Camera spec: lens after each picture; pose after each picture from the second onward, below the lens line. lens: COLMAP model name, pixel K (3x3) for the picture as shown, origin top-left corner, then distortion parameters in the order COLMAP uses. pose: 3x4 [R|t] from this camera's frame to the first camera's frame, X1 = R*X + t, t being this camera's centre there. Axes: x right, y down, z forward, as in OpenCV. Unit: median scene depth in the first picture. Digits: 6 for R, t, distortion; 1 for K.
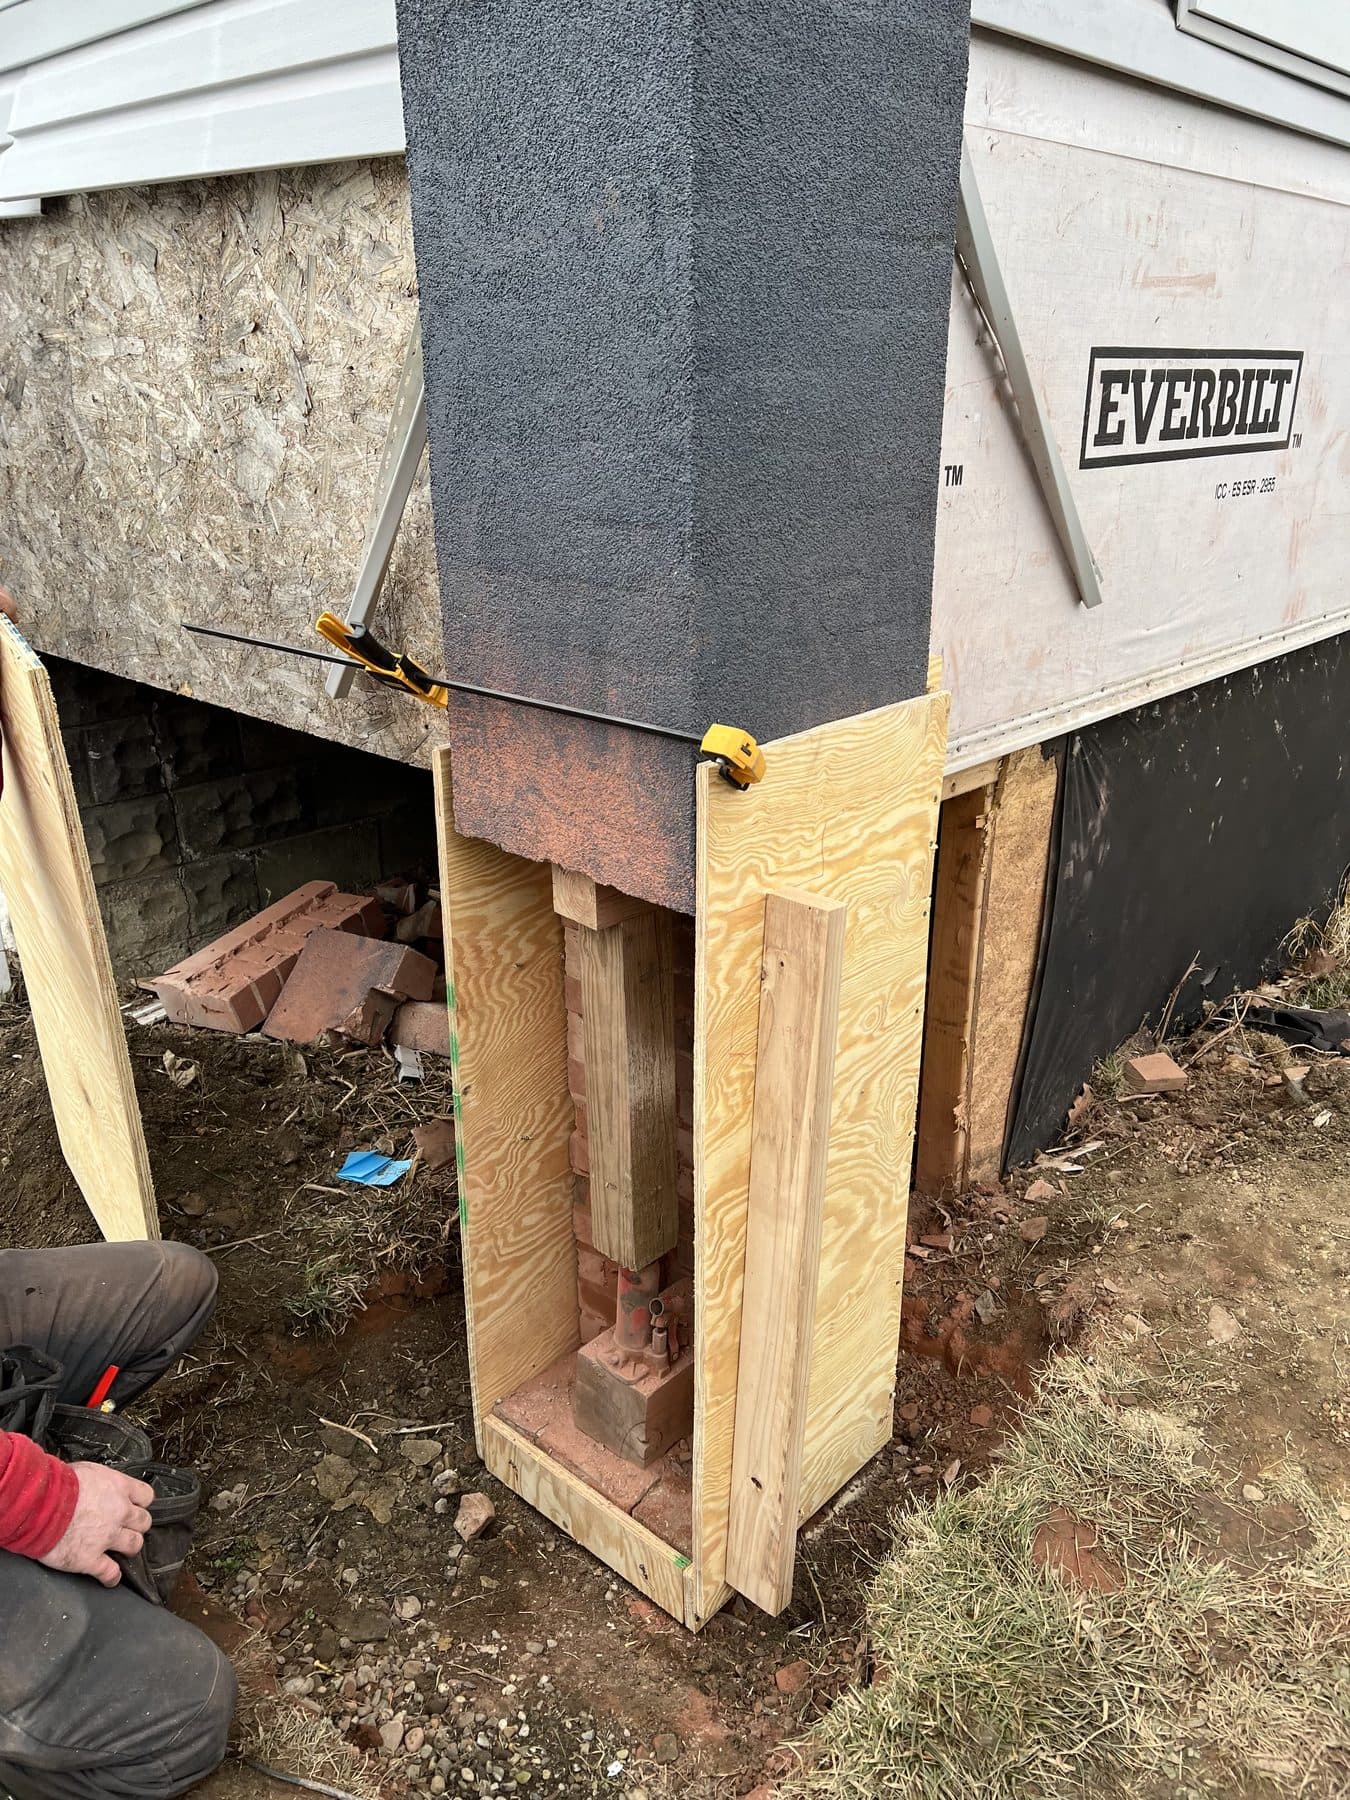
lens RADIAL K [[1366.4, 0, 679.3], [0, 1366.4, 899.8], [0, 0, 1]] dist [0.043158, -0.059469]
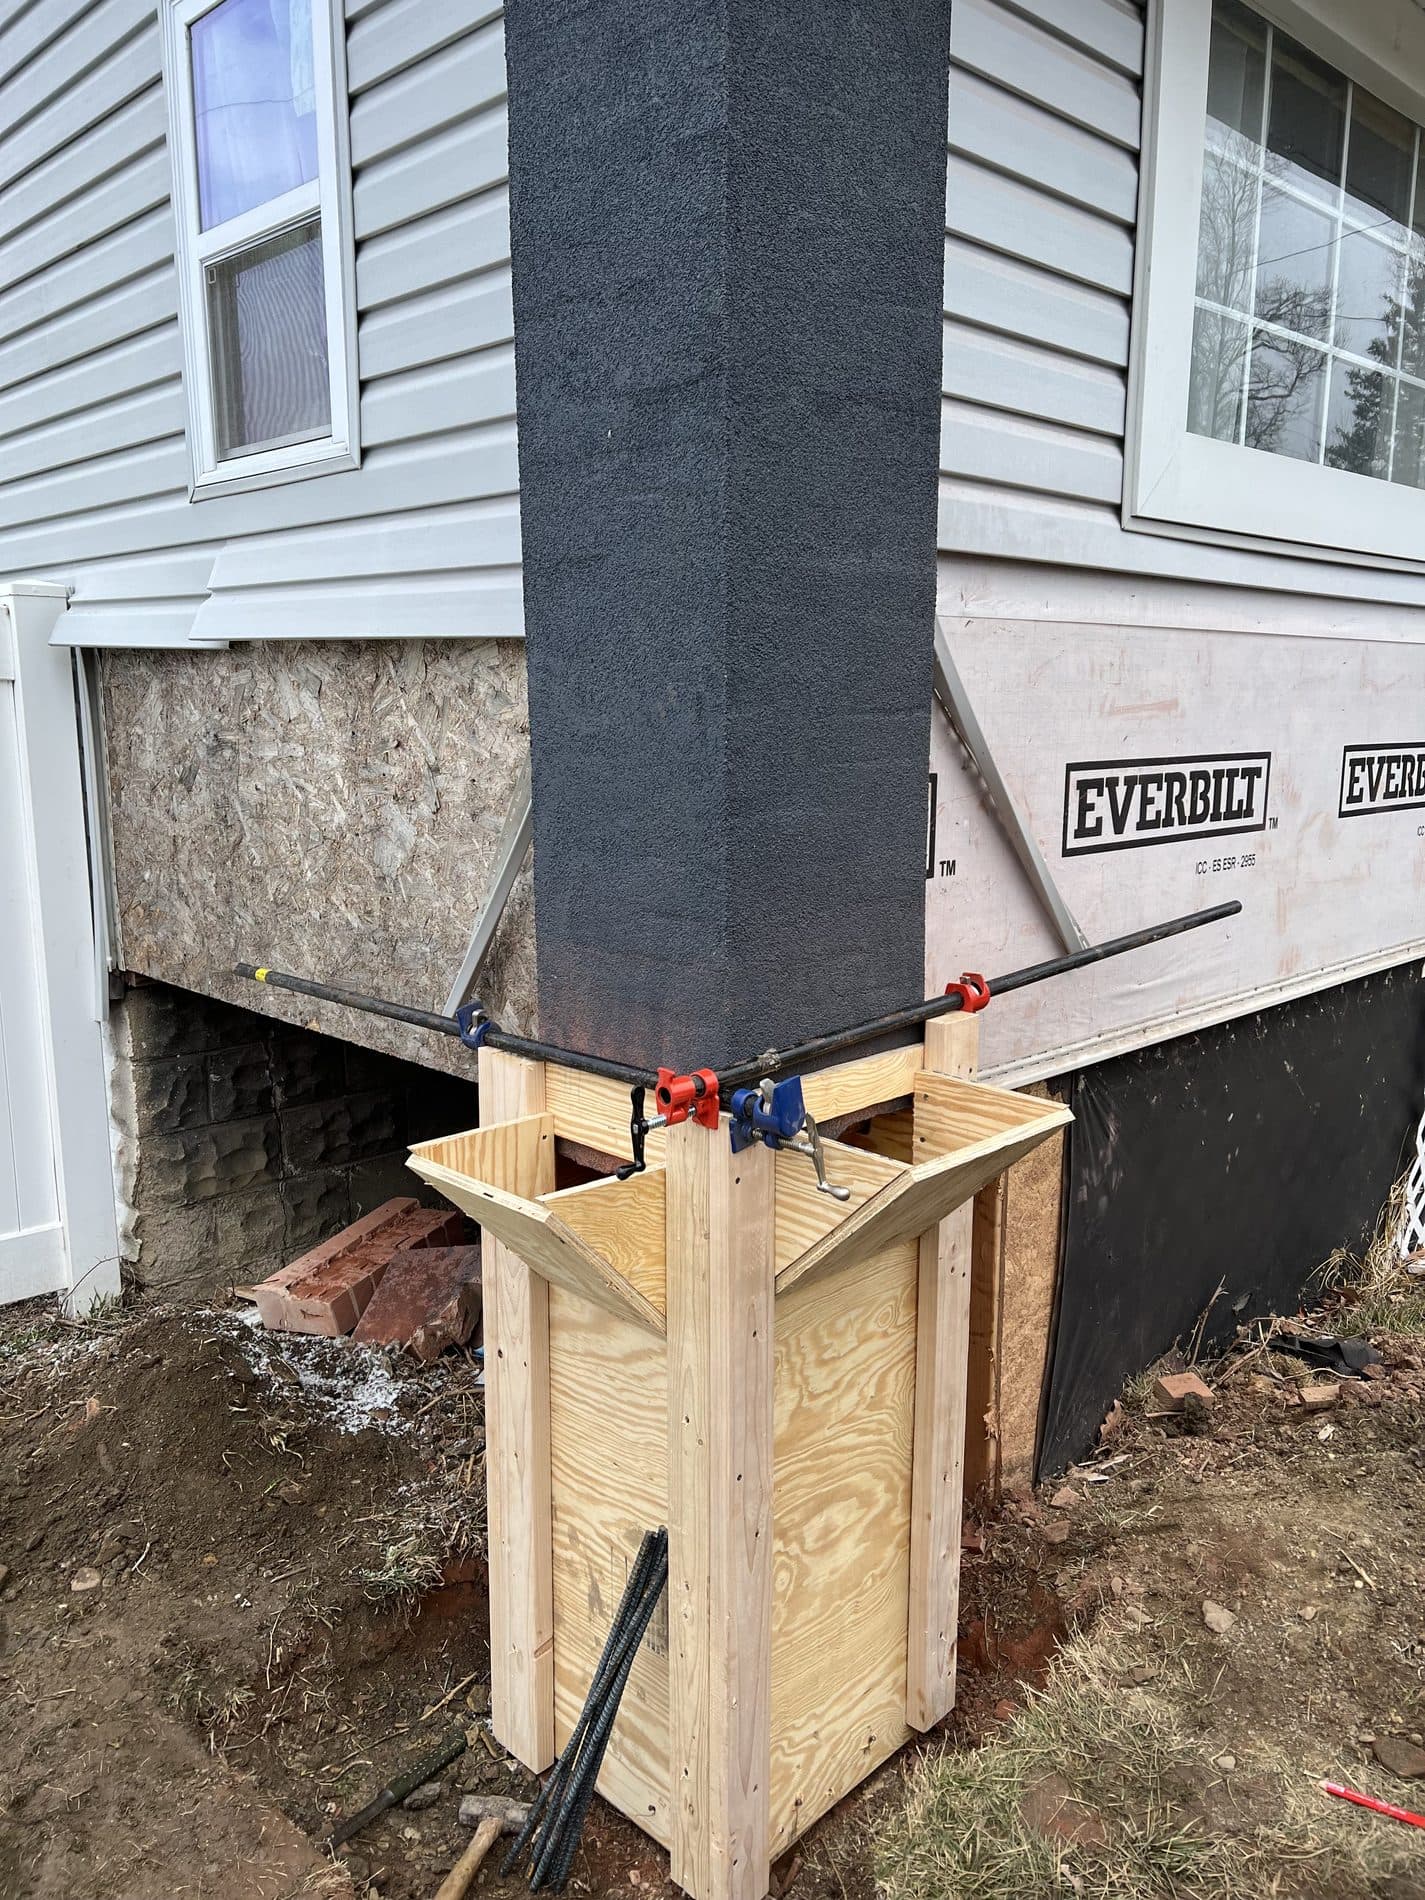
lens RADIAL K [[1439.4, 0, 712.5], [0, 1439.4, 950.0], [0, 0, 1]] dist [0.161239, -0.395420]
pose [[0.999097, 0.009335, -0.041454, 0.032938], [-0.017050, 0.981664, -0.189854, 0.014661], [0.038921, 0.190389, 0.980937, -0.231352]]
